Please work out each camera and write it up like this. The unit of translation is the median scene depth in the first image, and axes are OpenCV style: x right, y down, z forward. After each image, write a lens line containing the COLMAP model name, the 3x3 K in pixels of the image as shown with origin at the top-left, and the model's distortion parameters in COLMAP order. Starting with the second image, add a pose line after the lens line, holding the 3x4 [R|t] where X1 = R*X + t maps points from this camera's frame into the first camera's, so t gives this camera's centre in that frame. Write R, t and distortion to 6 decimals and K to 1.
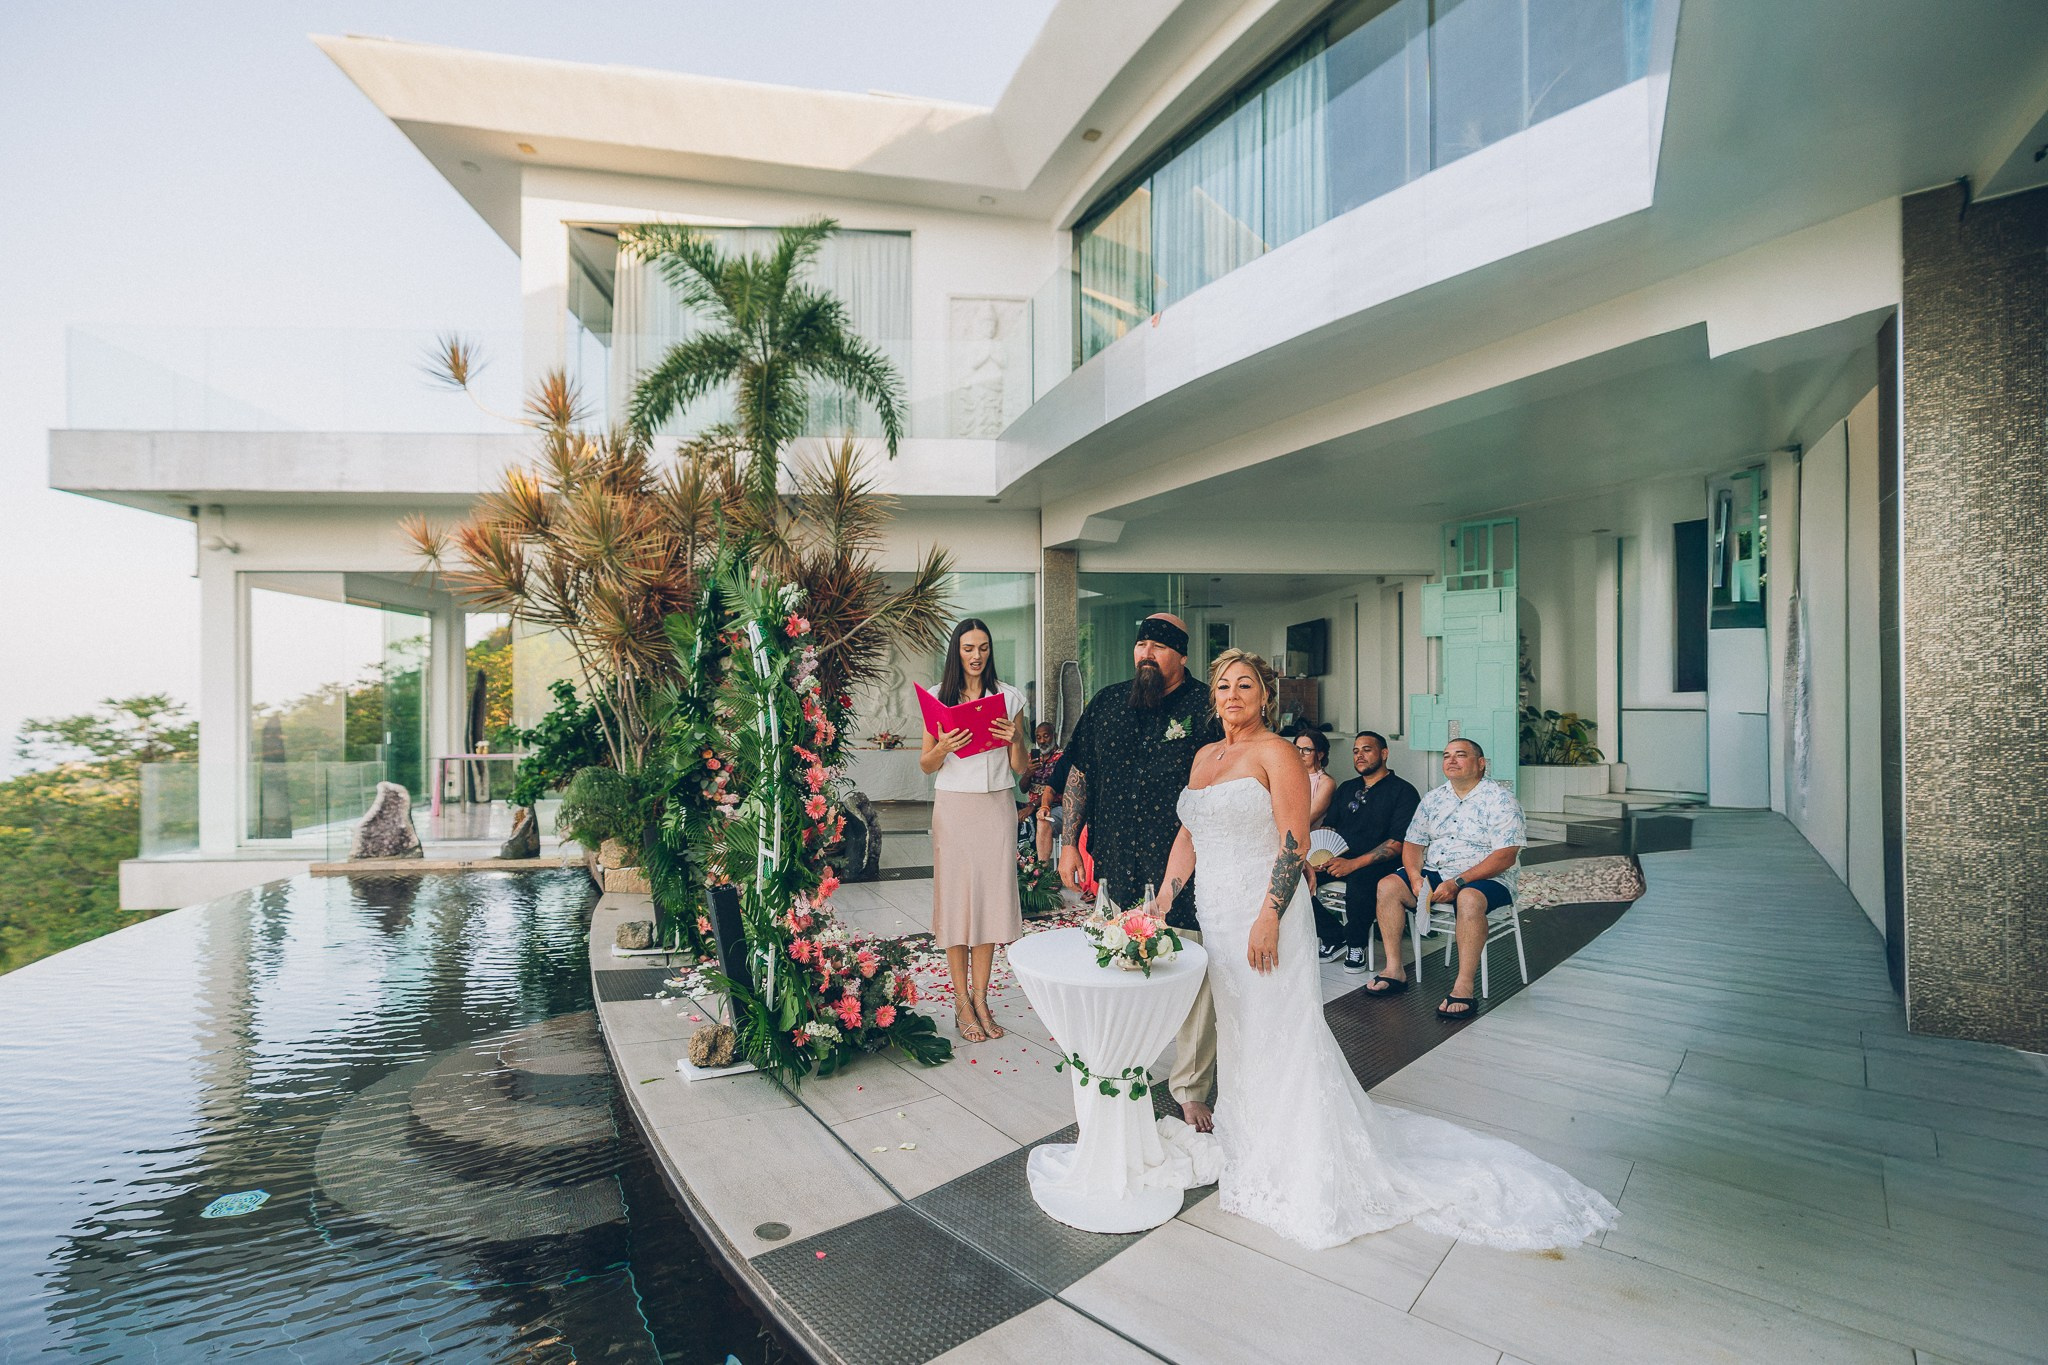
lens RADIAL K [[980.7, 0, 1024.0], [0, 980.7, 682.5], [0, 0, 1]] dist [-0.012524, 0.005892]
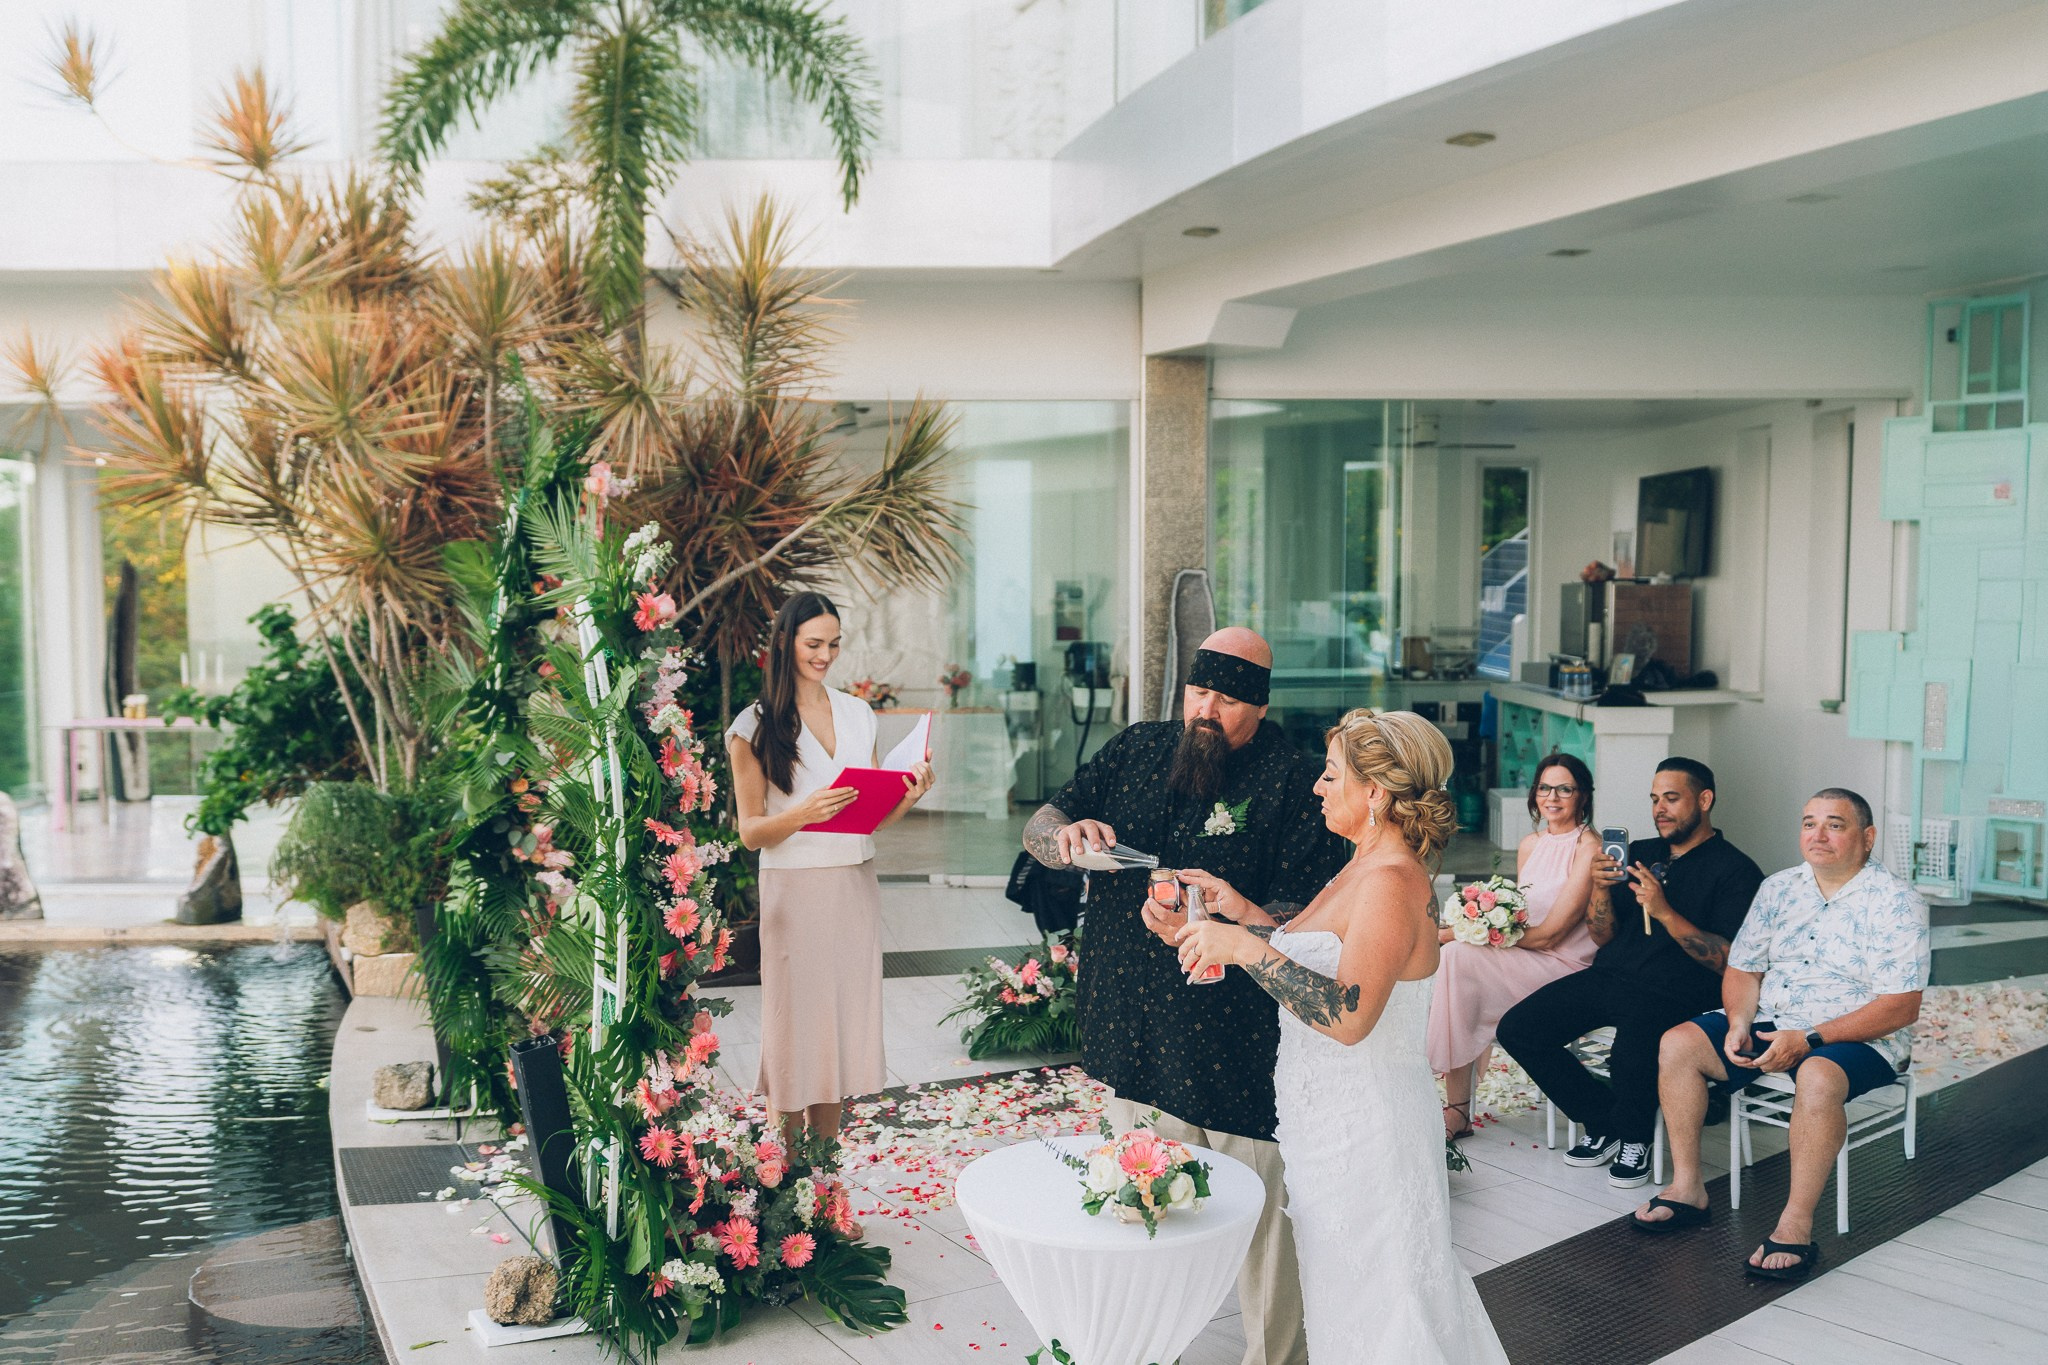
lens RADIAL K [[1883.7, 0, 998.5], [0, 1883.7, 708.7], [0, 0, 1]] dist [0.010506, -0.003279]
pose [[0.997204, 0.009483, -0.074127, 0.046128], [-0.003831, 0.997099, 0.076017, -0.060103], [0.074633, -0.075521, 0.994347, -0.097408]]
